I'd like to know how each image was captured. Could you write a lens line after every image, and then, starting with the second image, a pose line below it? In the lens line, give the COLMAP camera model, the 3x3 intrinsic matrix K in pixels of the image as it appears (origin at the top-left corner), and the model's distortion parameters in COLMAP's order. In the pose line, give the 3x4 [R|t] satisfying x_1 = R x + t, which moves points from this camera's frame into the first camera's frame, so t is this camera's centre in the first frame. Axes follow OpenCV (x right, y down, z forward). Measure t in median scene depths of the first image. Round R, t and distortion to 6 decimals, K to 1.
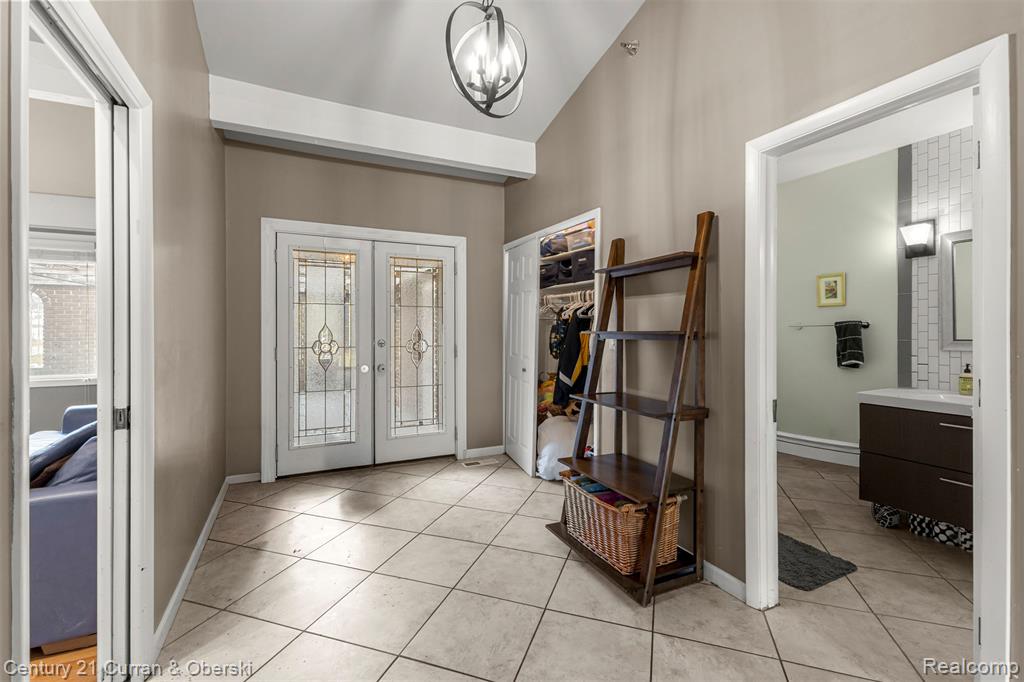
lens RADIAL K [[443.1, 0, 509.1], [0, 443.1, 333.1], [0, 0, 1]] dist [-0.001712, -0.000502]
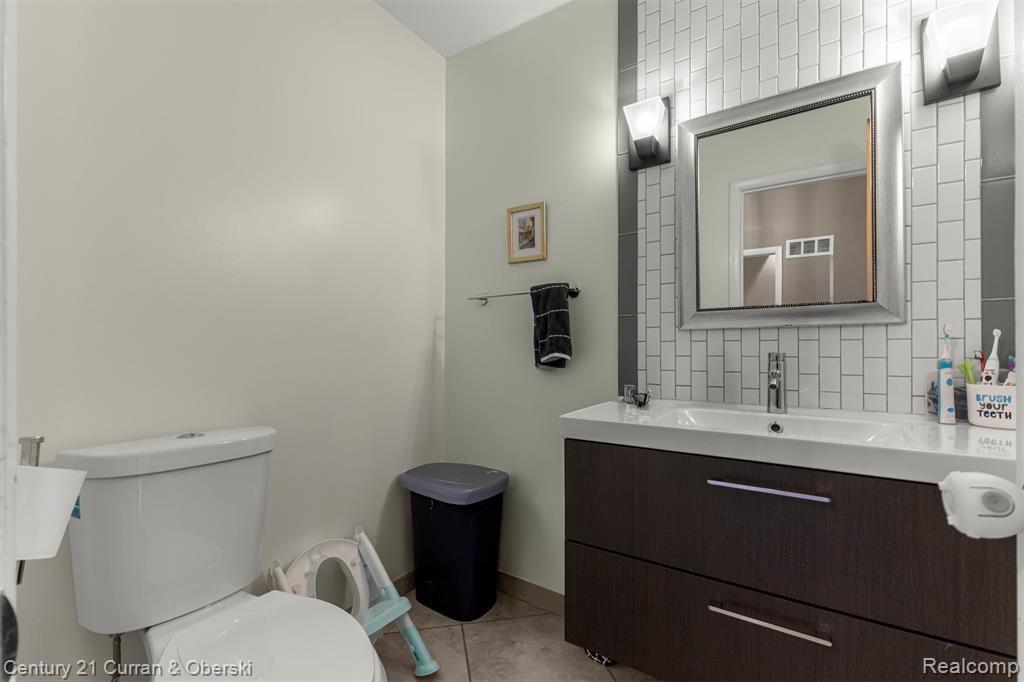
lens RADIAL K [[443.1, 0, 512.0], [0, 443.1, 345.7], [0, 0, 1]] dist [-0.001712, -0.000502]
pose [[0.858009, 0.001550, 0.513633, 0.458298], [0.001911, 0.999979, -0.006211, 0.057447], [-0.513632, 0.006311, 0.857988, 0.569405]]
